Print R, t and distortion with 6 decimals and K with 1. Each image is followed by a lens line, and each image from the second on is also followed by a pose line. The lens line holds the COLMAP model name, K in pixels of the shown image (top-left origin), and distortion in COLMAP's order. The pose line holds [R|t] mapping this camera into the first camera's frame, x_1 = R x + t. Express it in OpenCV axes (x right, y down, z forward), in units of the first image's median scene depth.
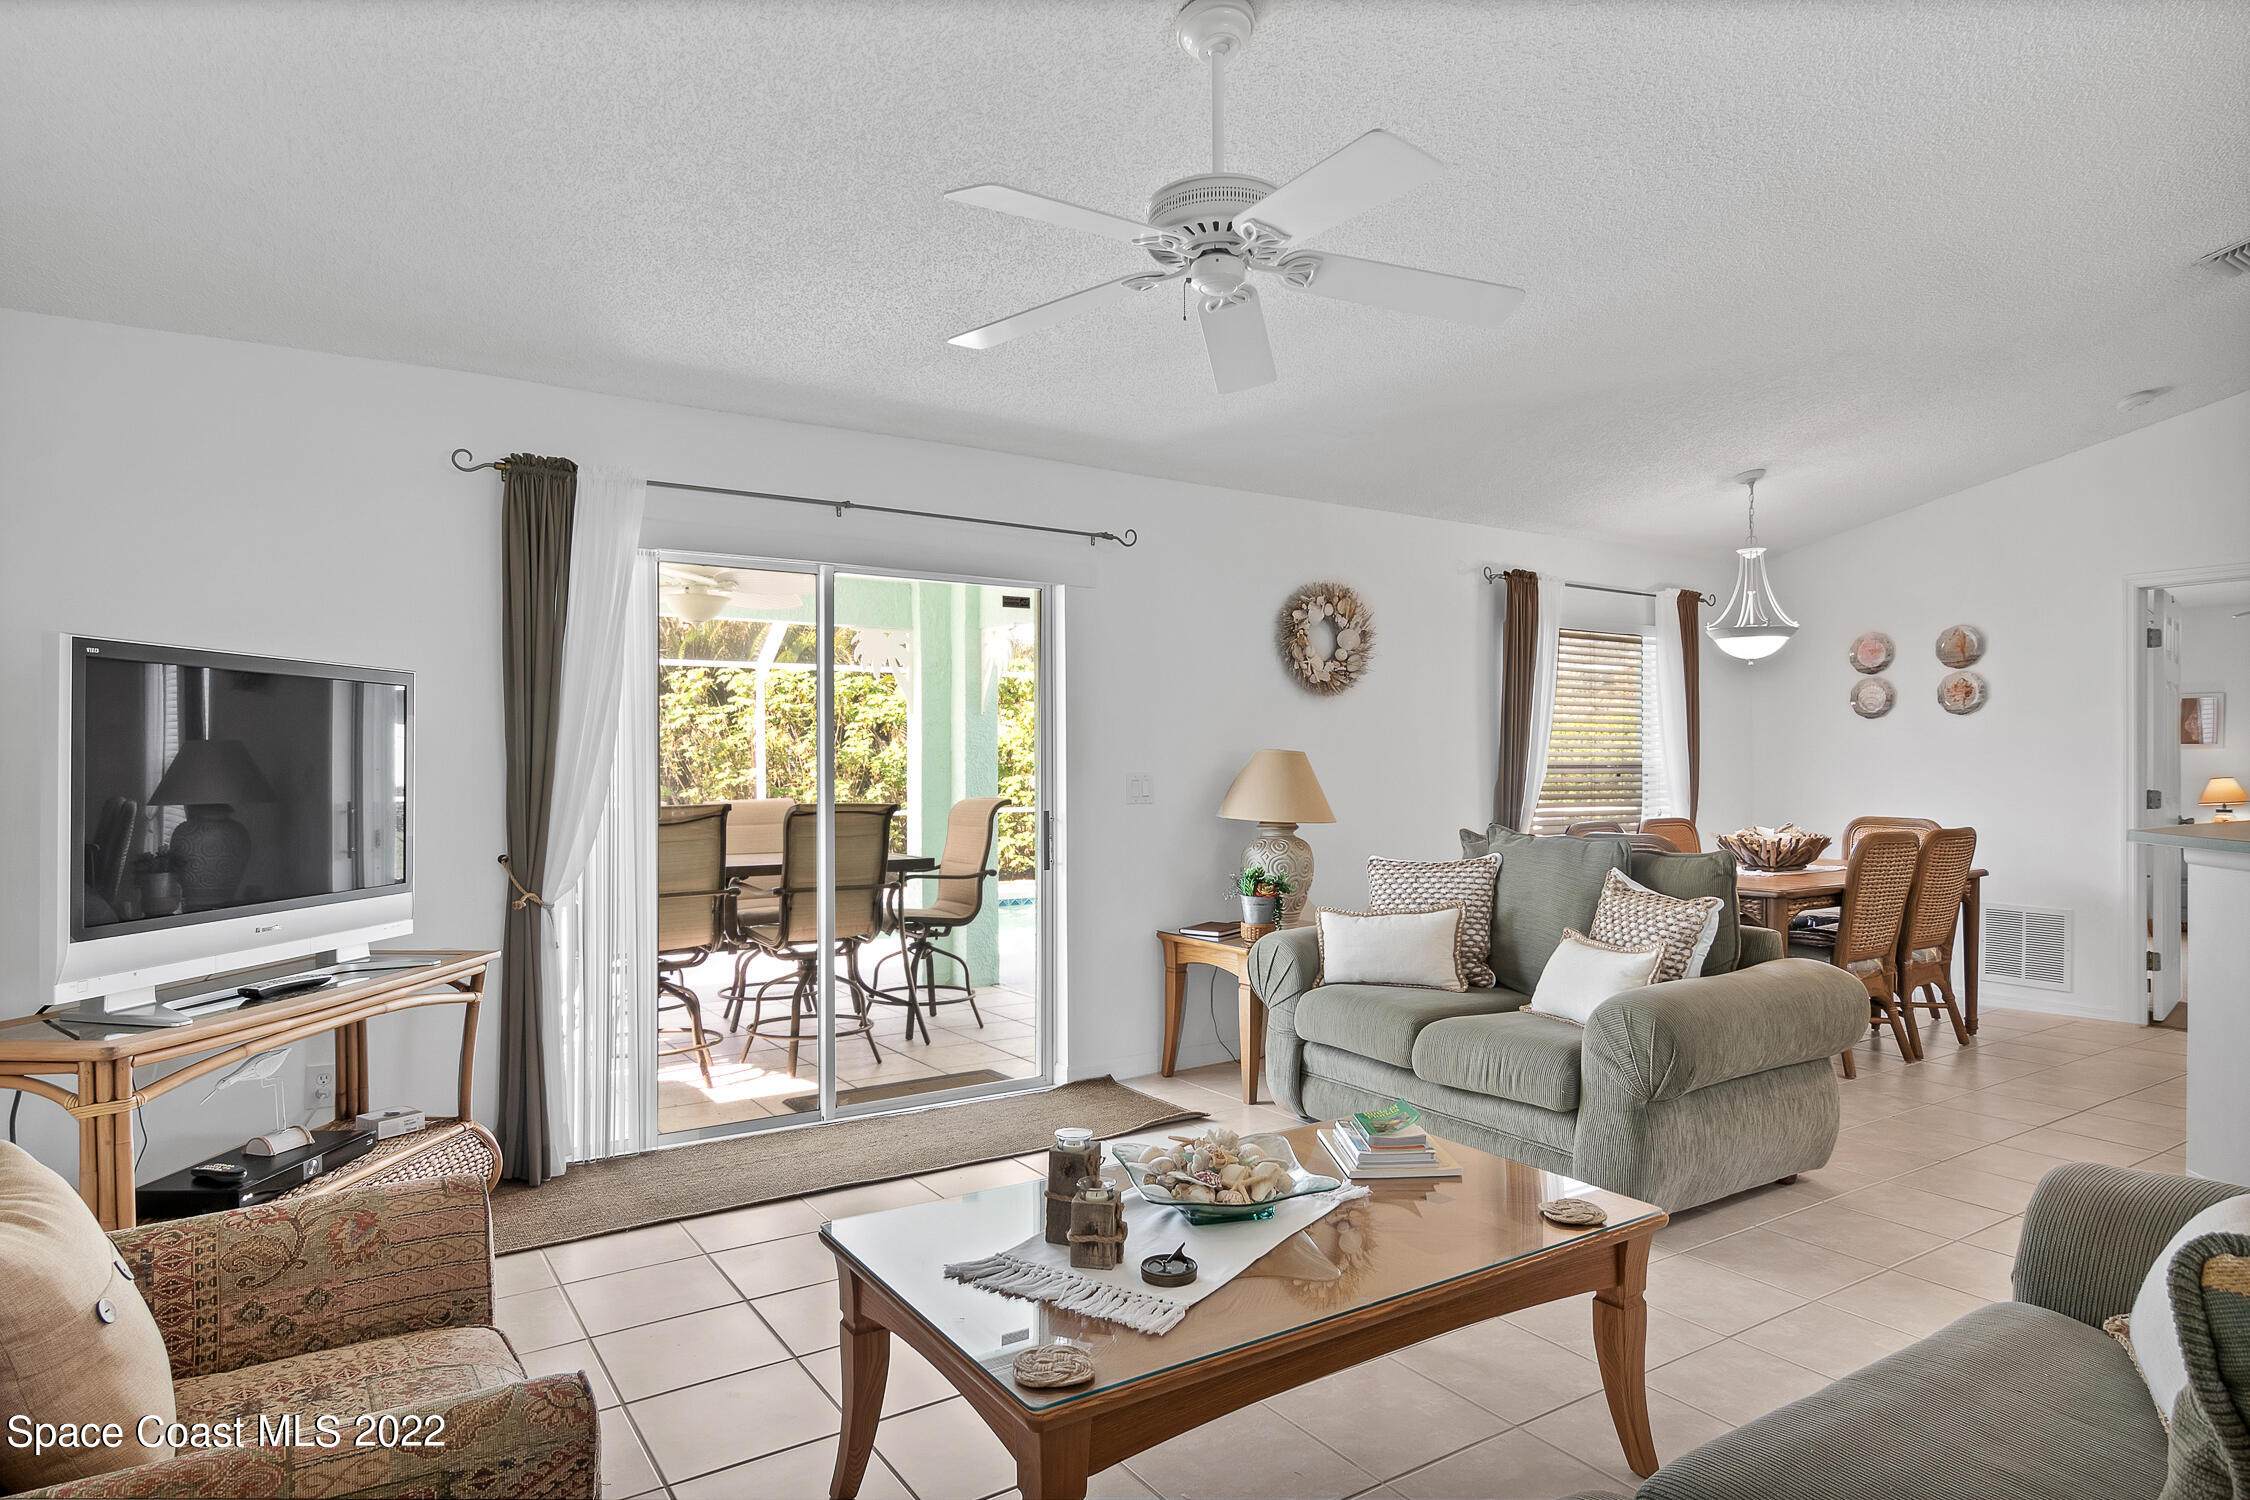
lens RADIAL K [[1271.6, 0, 1132.9], [0, 1271.6, 761.4], [0, 0, 1]] dist [-0.001016, 0.000995]
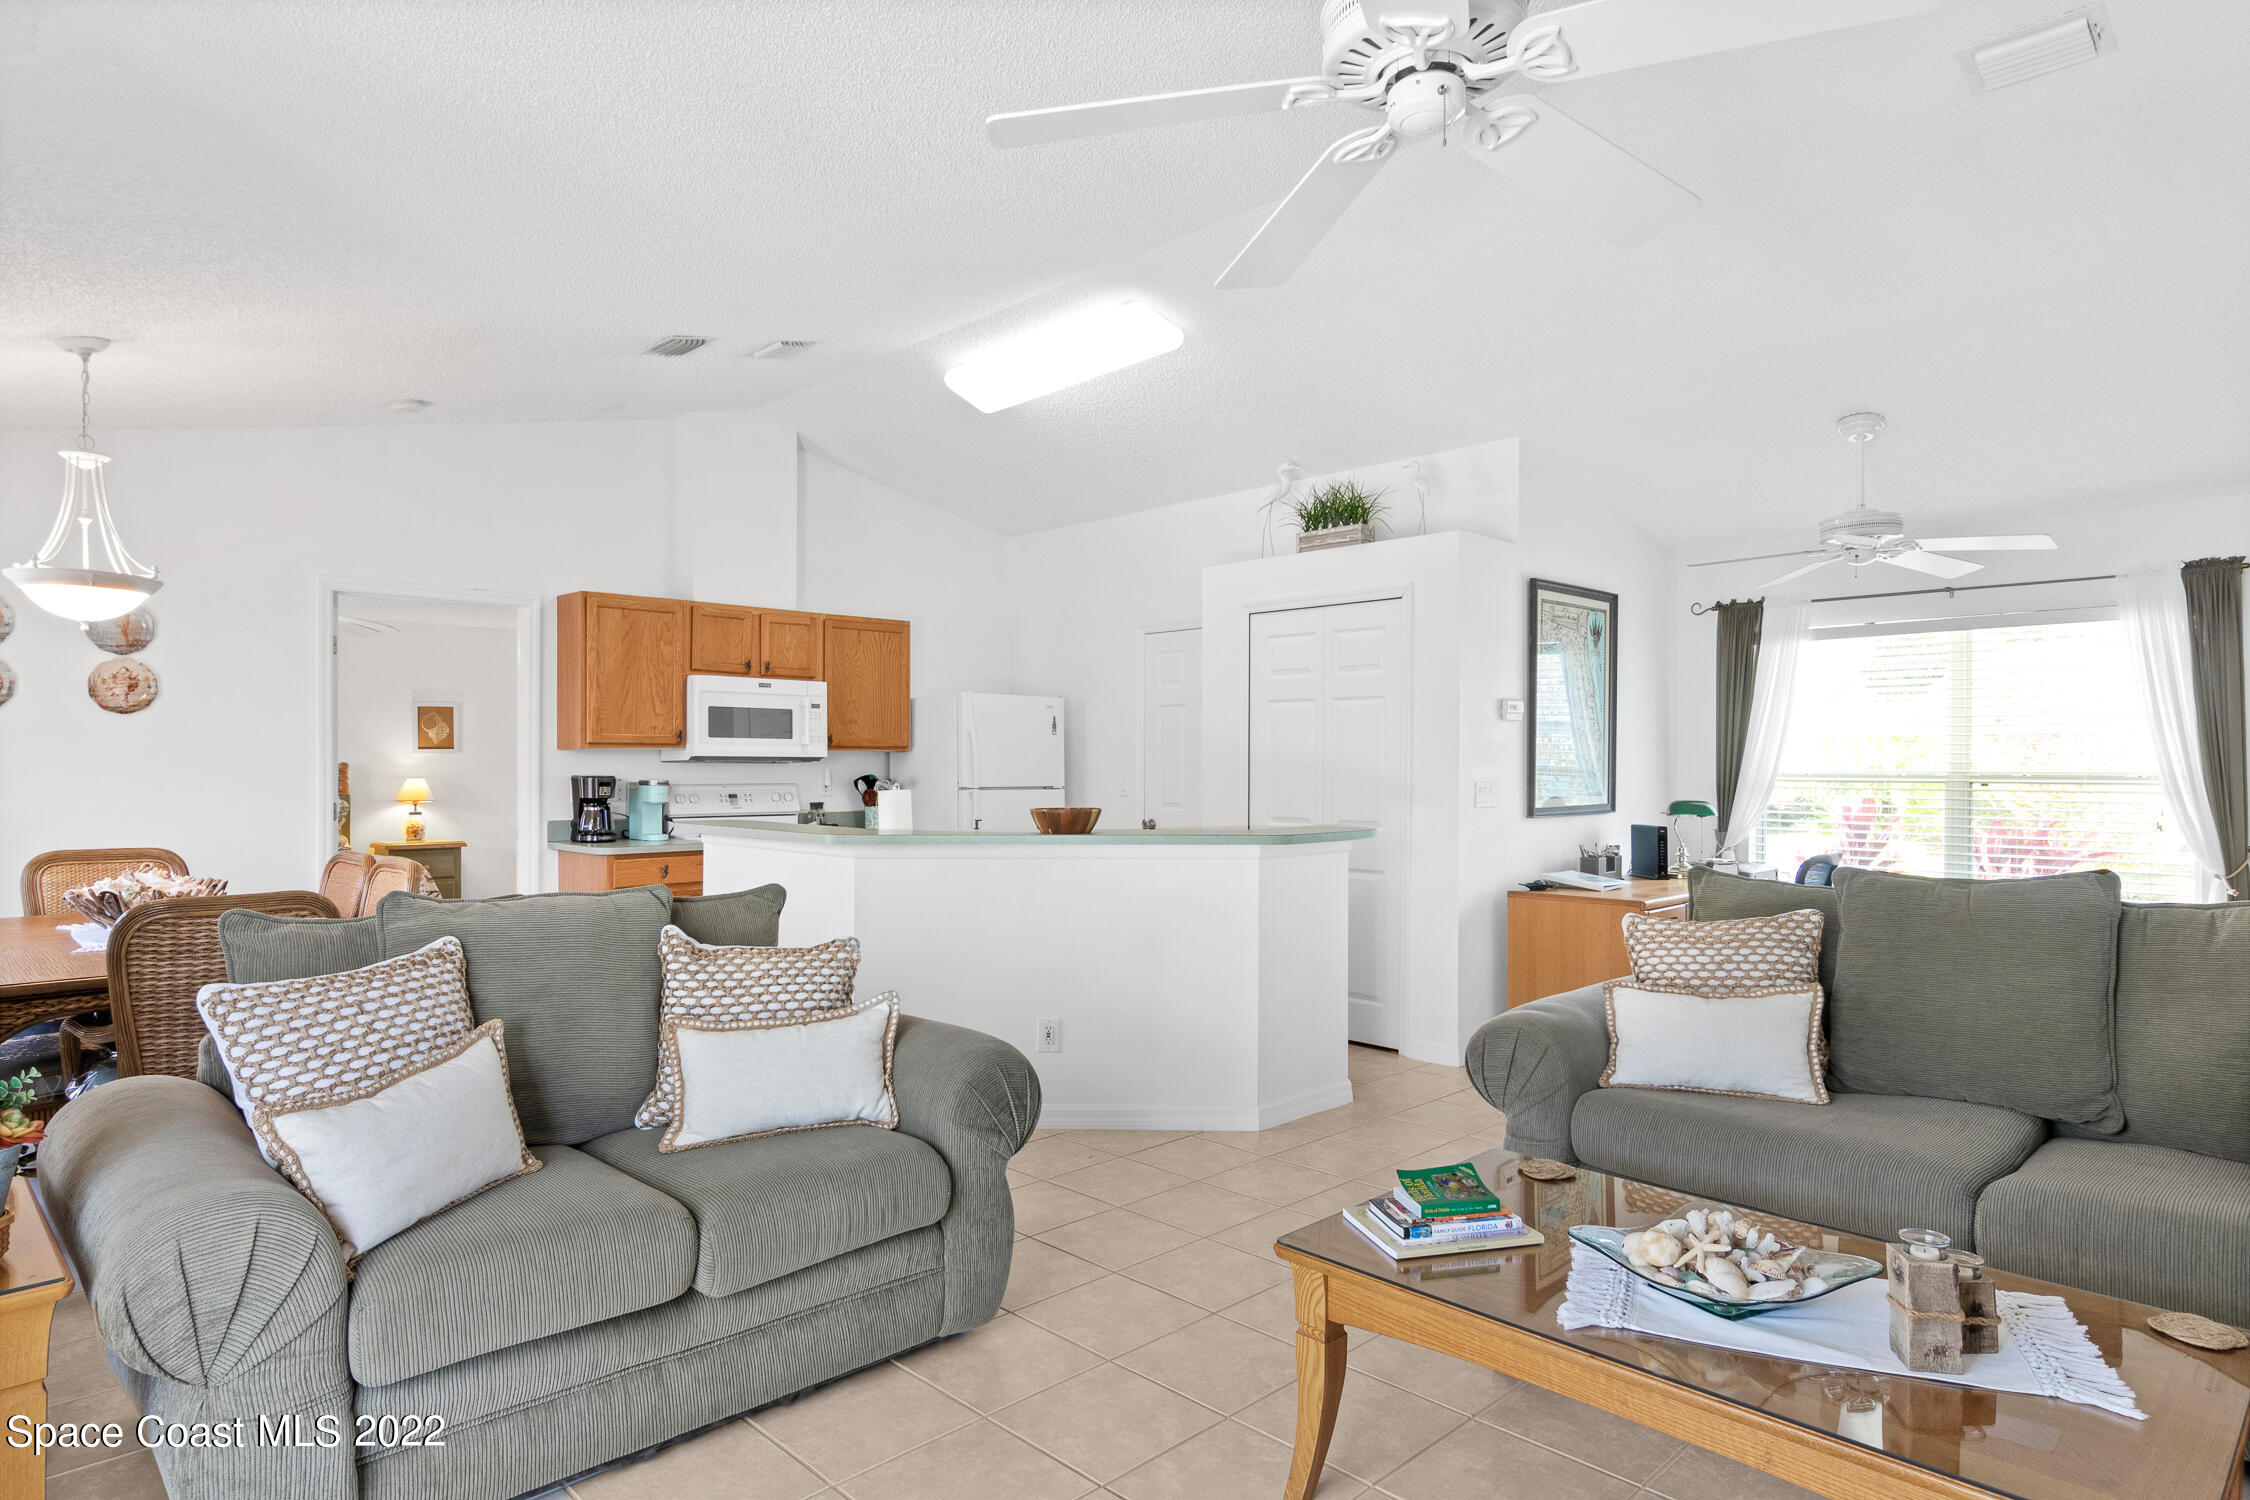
lens RADIAL K [[1271.6, 0, 1132.9], [0, 1271.6, 761.4], [0, 0, 1]] dist [-0.001016, 0.000995]
pose [[-0.200065, 0.003036, 0.979778, -0.268335], [0.000573, 0.999995, -0.002982, -0.004580], [-0.979783, -0.000035, -0.200066, 0.595766]]
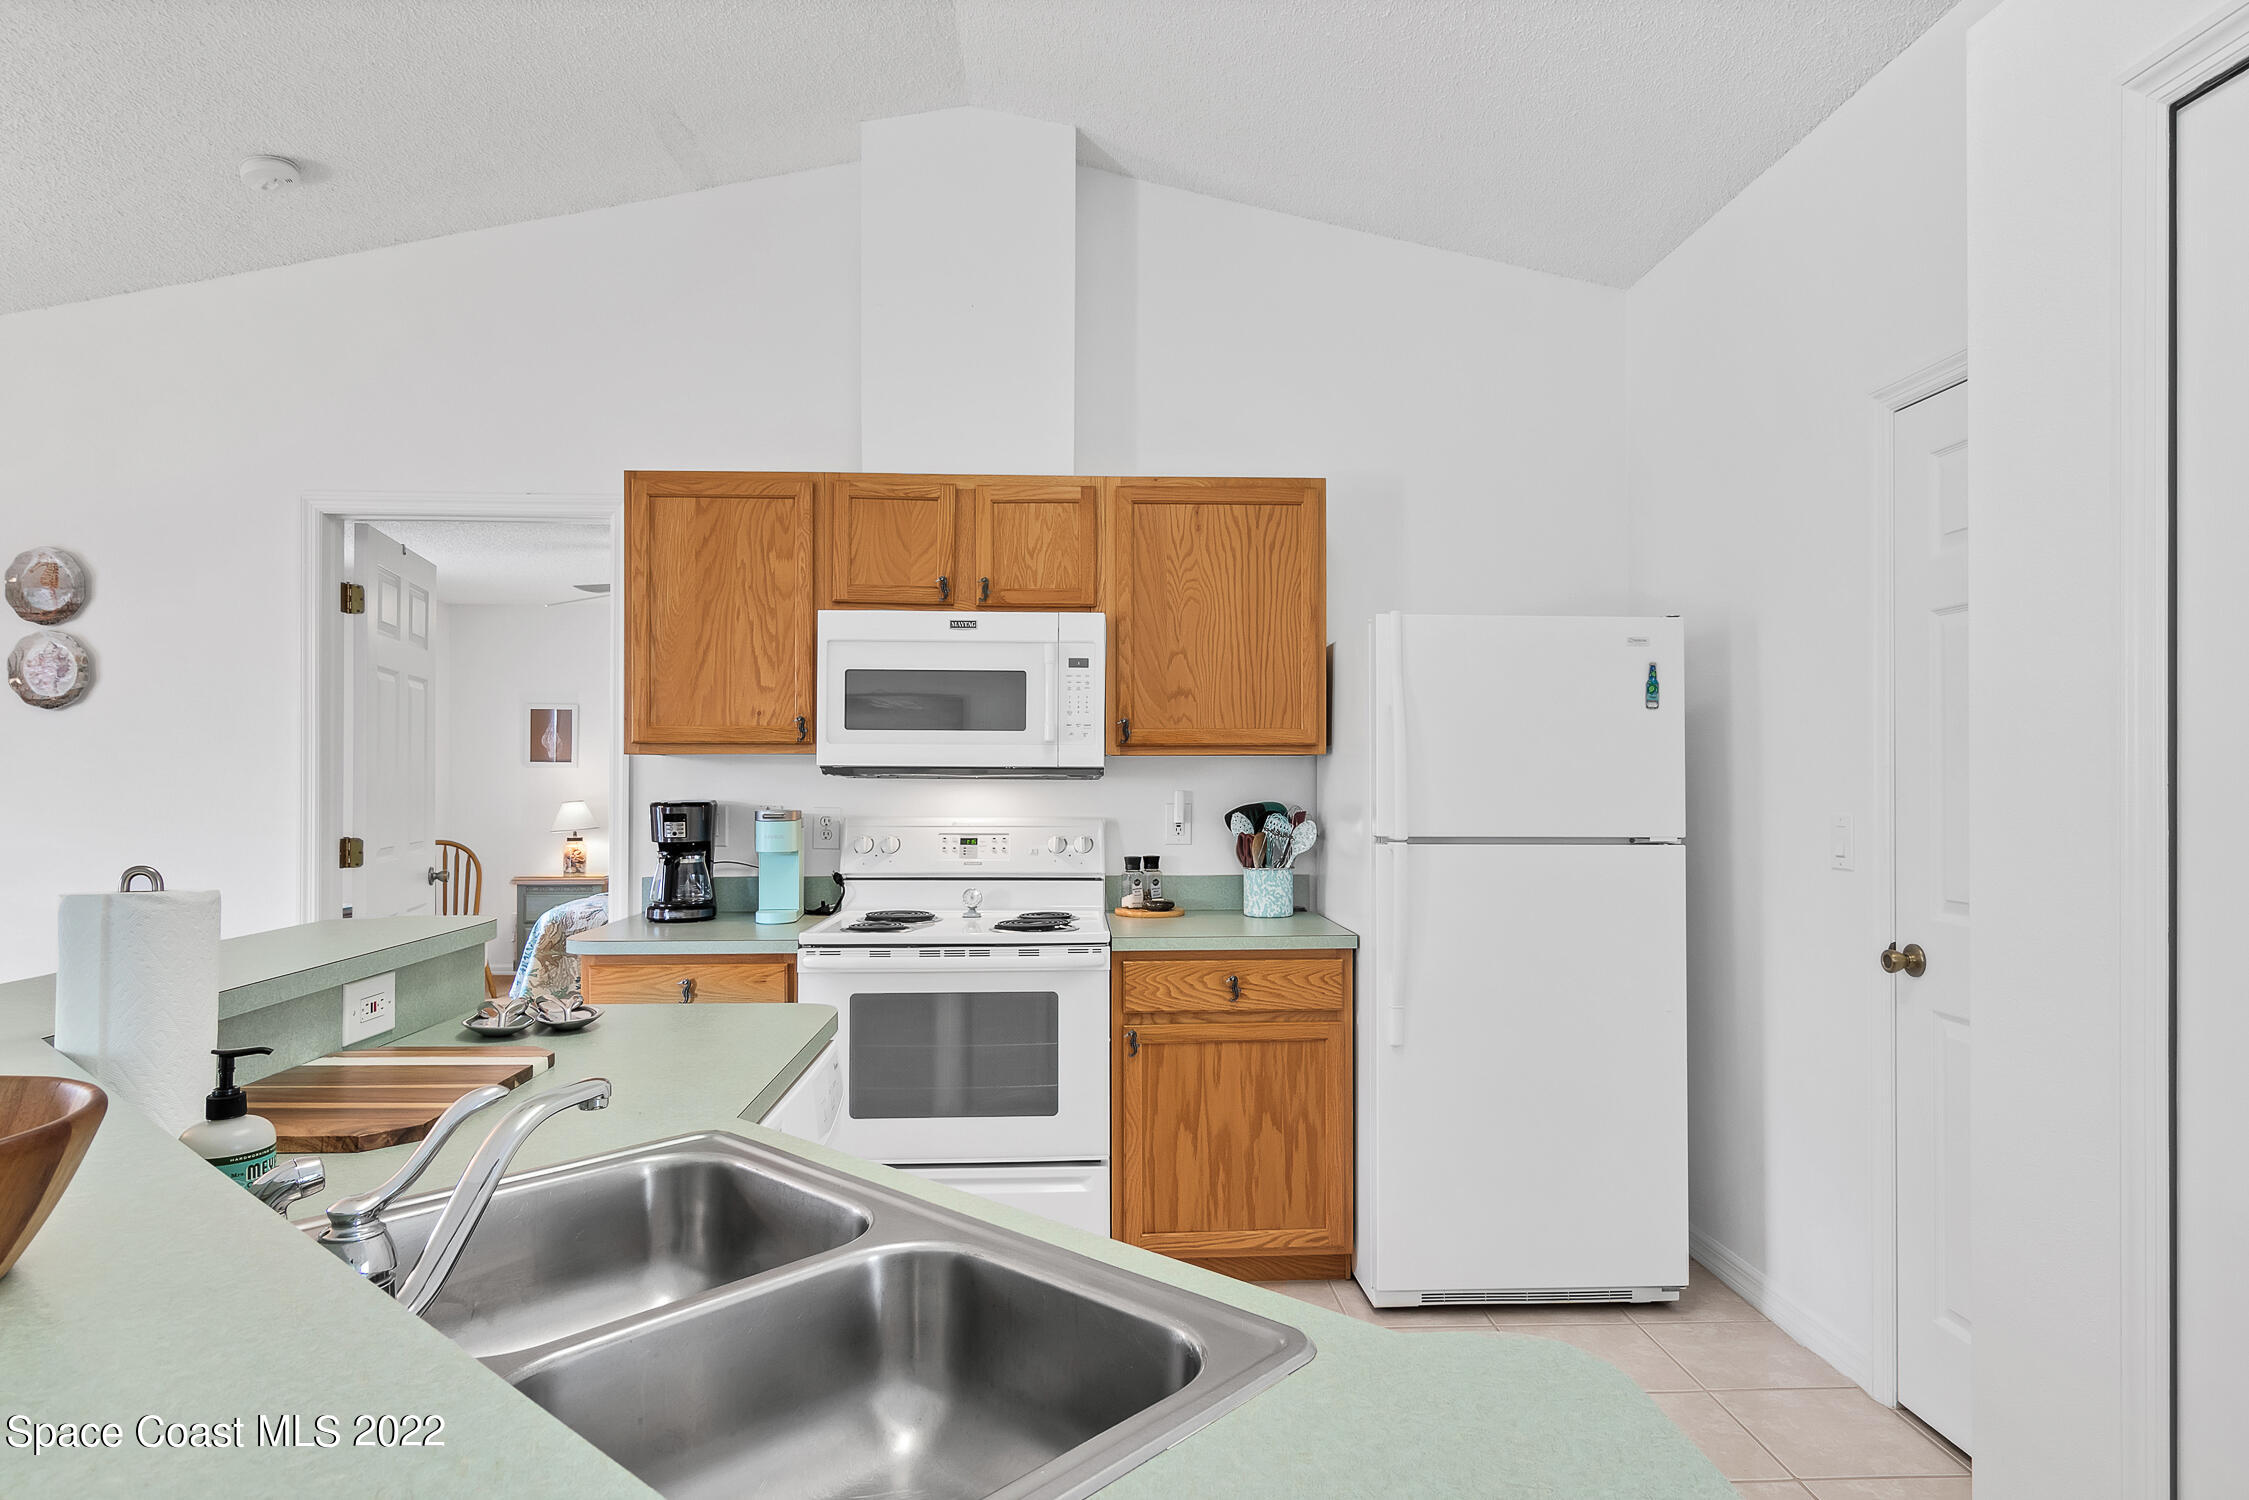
lens RADIAL K [[1271.1, 0, 1132.4], [0, 1271.1, 761.4], [0, 0, 1]] dist [-0.001016, 0.000995]
pose [[0.505028, 0.011005, 0.863033, 0.449407], [-0.000983, 0.999925, -0.012175, -0.007785], [-0.863102, 0.005300, 0.505001, 0.339122]]
